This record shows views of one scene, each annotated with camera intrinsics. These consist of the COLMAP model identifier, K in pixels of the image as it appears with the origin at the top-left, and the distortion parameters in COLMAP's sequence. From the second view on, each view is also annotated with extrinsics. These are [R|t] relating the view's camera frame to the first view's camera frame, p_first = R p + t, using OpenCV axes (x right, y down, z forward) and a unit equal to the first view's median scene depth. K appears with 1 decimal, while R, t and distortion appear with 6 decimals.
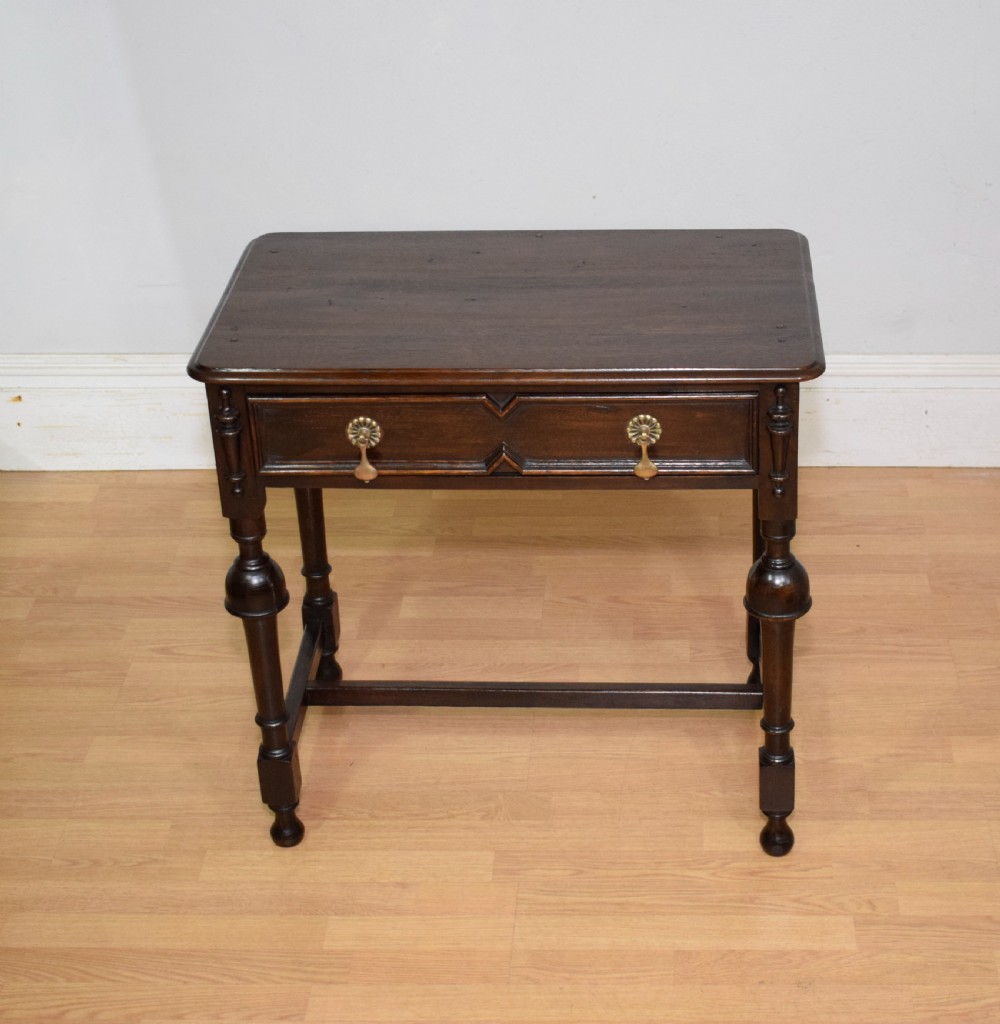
lens RADIAL K [[1999.3, 0, 608.3], [0, 1999.3, 515.1], [0, 0, 1]] dist [-0.020138, 0.024163]
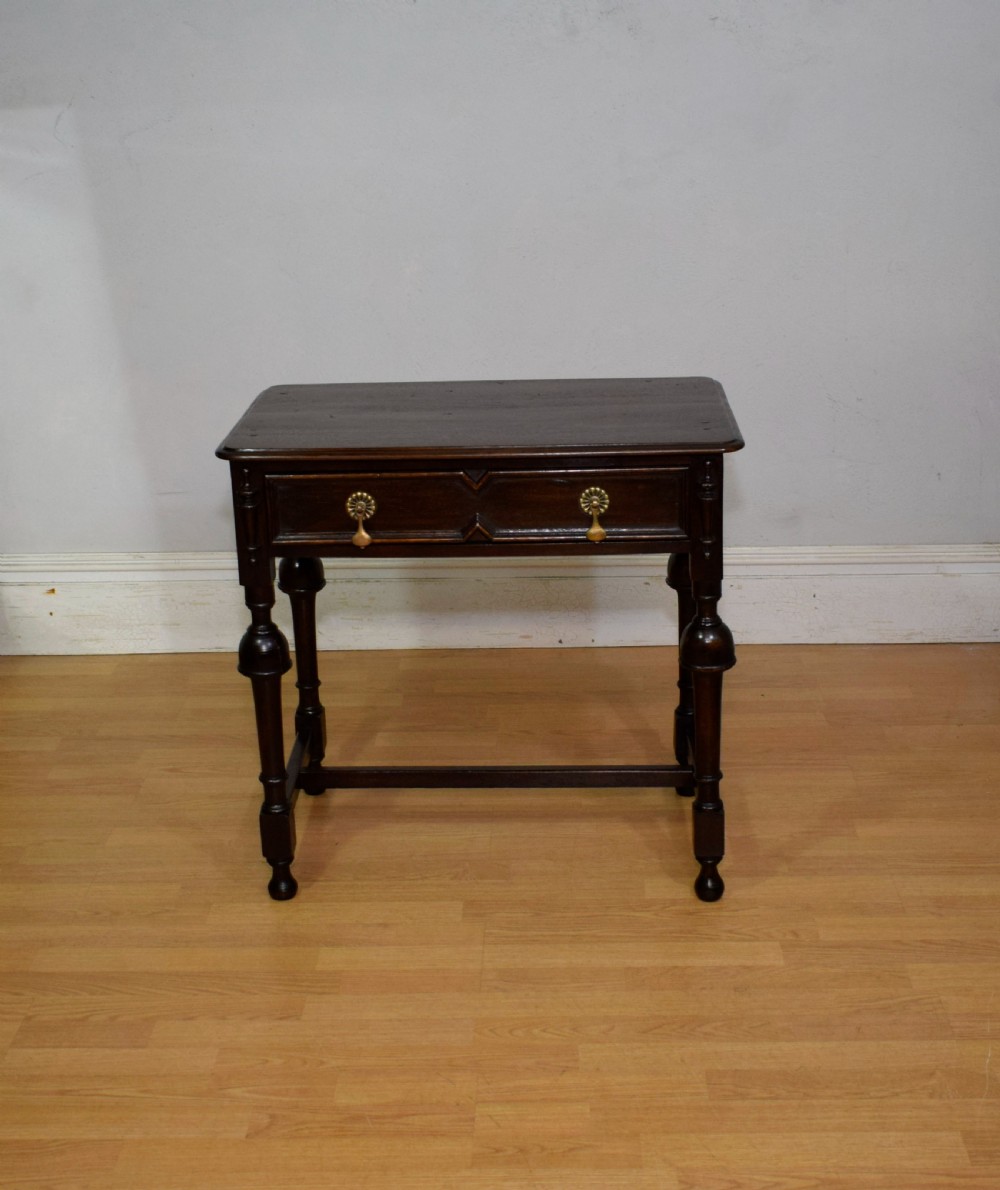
lens RADIAL K [[1696.1, 0, 512.5], [0, 1696.1, 579.1], [0, 0, 1]] dist [-0.012684, -0.005222]
pose [[0.999981, -0.006070, 0.000560, -0.029134], [0.006064, 0.981105, -0.193382, 0.181437], [0.000624, 0.193382, 0.981123, 0.008803]]
